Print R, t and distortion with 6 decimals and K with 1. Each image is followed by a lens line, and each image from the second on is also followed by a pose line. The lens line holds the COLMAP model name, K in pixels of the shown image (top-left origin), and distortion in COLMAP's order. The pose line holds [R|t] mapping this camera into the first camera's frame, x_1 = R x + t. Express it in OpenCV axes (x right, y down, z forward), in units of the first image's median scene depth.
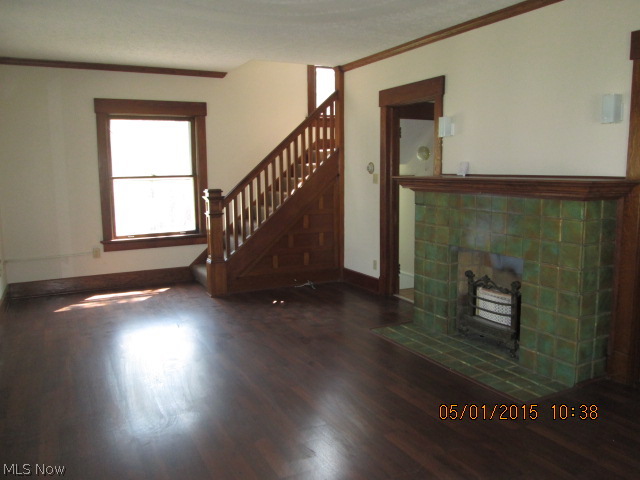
lens RADIAL K [[524.3, 0, 319.0], [0, 524.3, 239.6], [0, 0, 1]] dist [-0.023480, -0.000888]
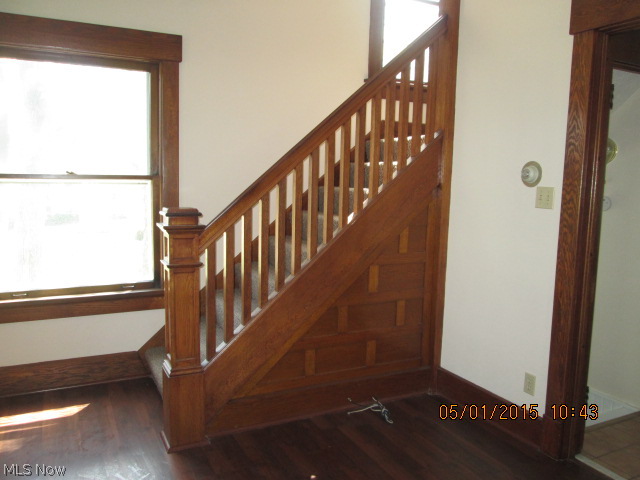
lens RADIAL K [[524.3, 0, 340.3], [0, 524.3, 230.8], [0, 0, 1]] dist [-0.023480, -0.000888]
pose [[0.998855, 0.033361, 0.034277, -0.077409], [-0.032134, 0.998844, -0.035748, -0.062247], [-0.035430, 0.034605, 0.998773, 0.524184]]
